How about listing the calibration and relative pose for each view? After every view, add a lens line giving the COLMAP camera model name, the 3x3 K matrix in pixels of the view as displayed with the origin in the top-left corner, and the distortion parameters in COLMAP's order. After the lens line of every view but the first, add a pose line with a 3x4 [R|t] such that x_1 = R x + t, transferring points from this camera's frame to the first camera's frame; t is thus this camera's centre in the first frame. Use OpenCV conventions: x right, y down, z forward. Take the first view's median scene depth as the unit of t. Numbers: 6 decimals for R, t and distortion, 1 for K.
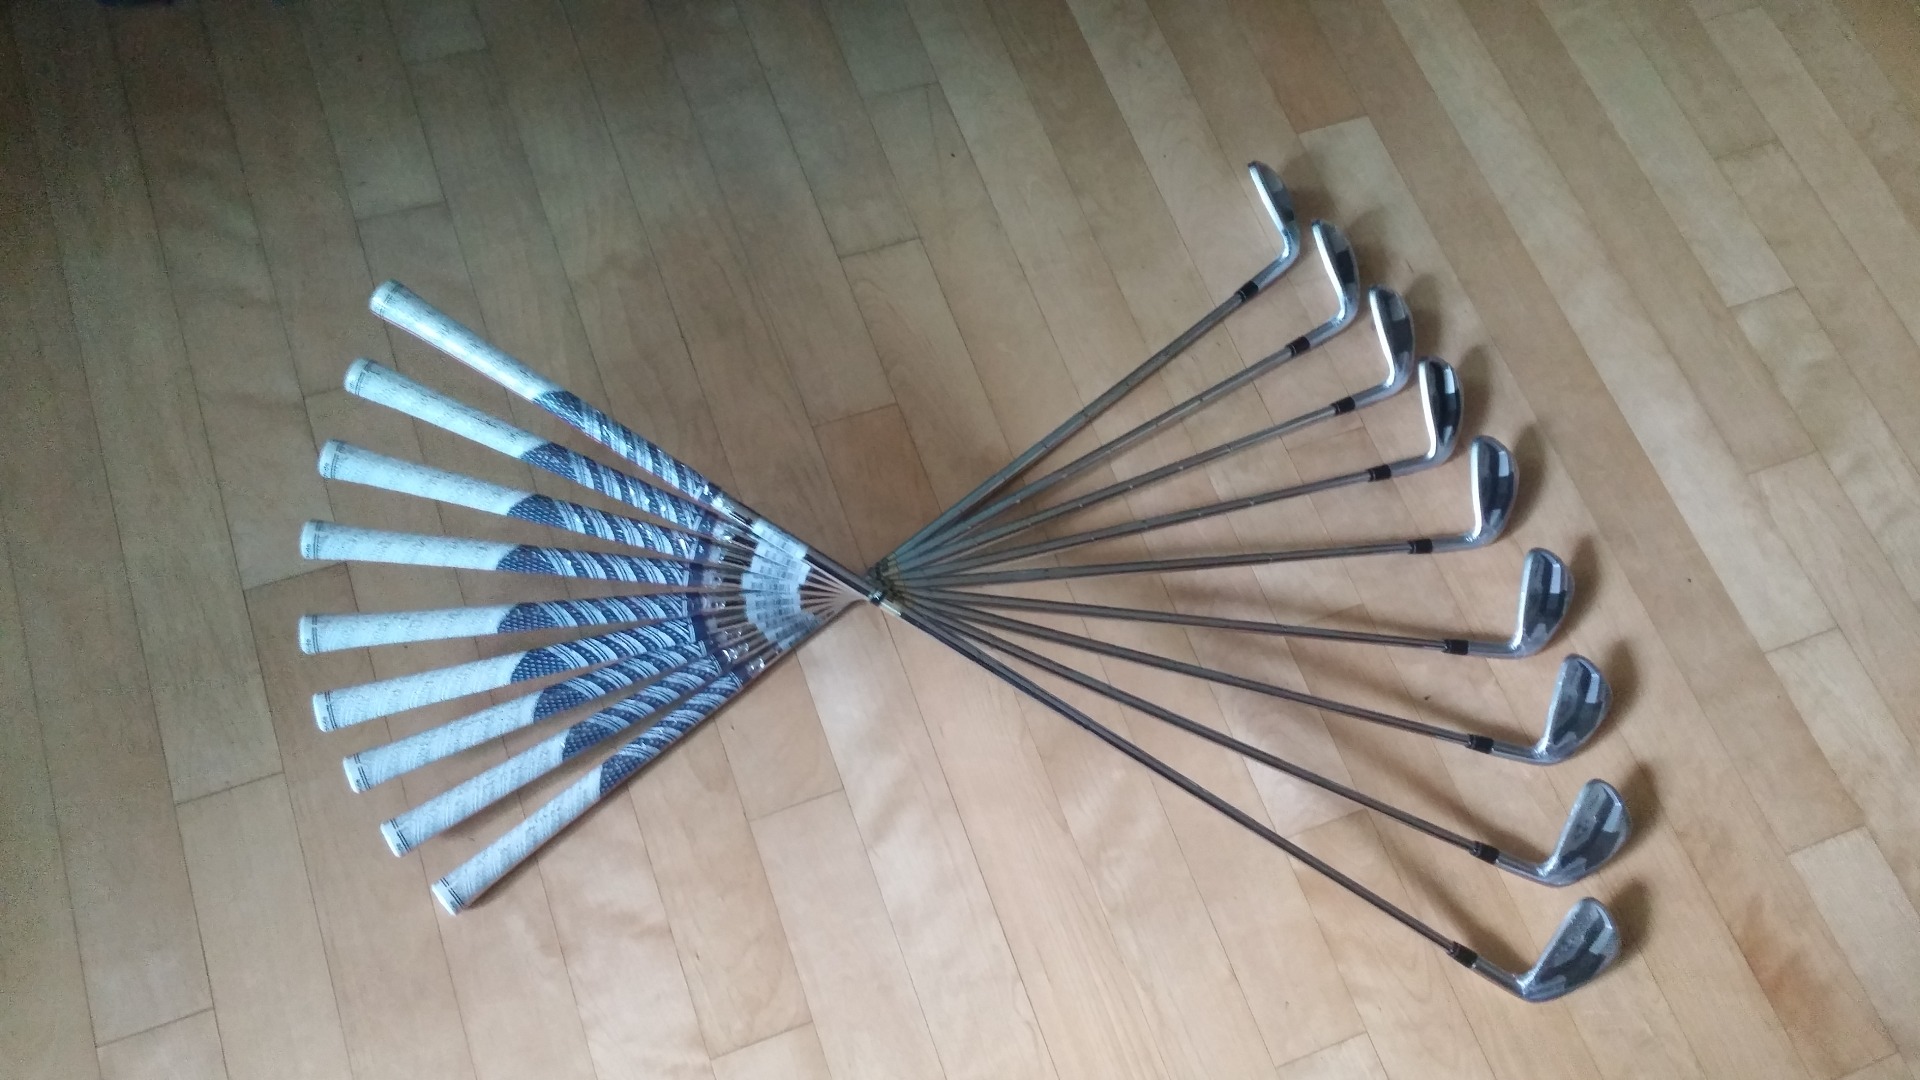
lens RADIAL K [[1658.5, 0, 966.0], [0, 1658.5, 544.6], [0, 0, 1]] dist [0.039975, 0.001535]
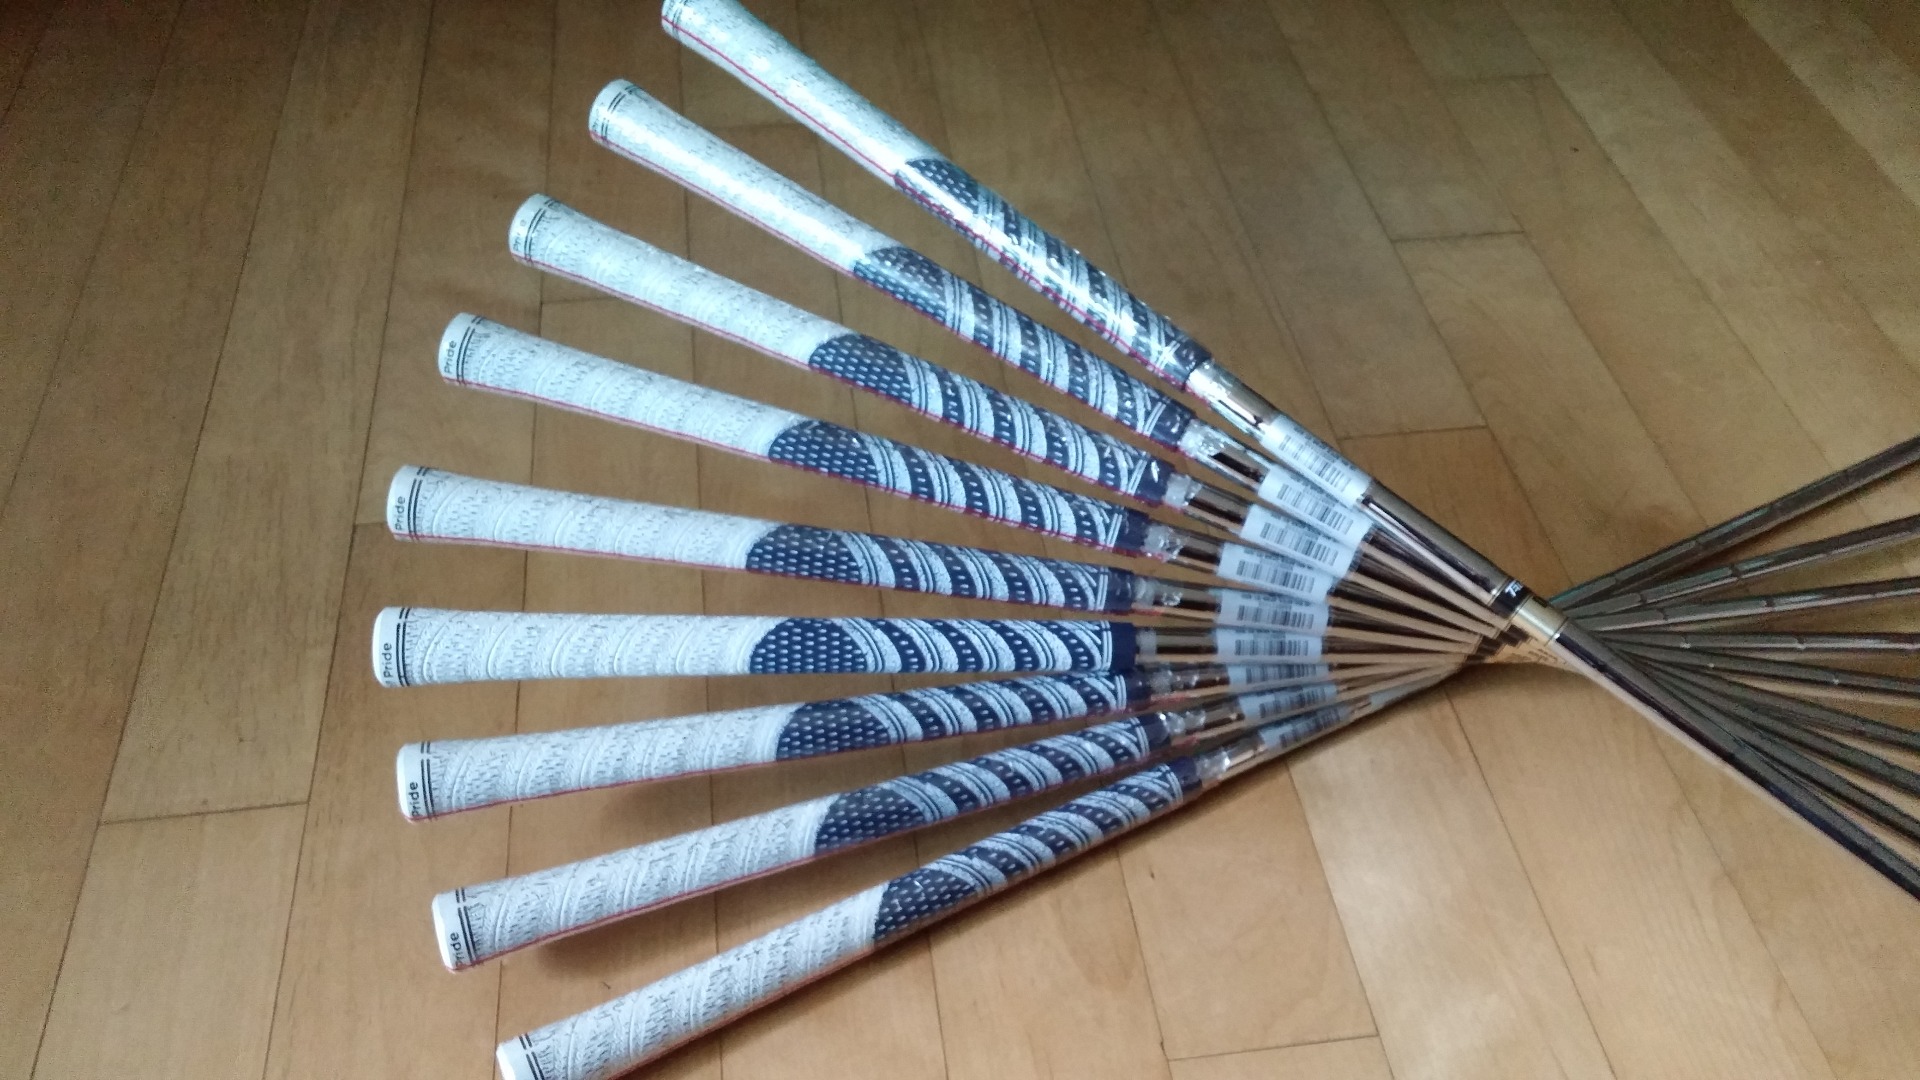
lens RADIAL K [[1658.5, 0, 966.0], [0, 1658.5, 544.6], [0, 0, 1]] dist [0.039975, 0.001535]
pose [[0.972193, 0.101338, -0.211120, -0.103727], [-0.169920, 0.925618, -0.338170, 0.202435], [0.161147, 0.364640, 0.917098, 0.519336]]
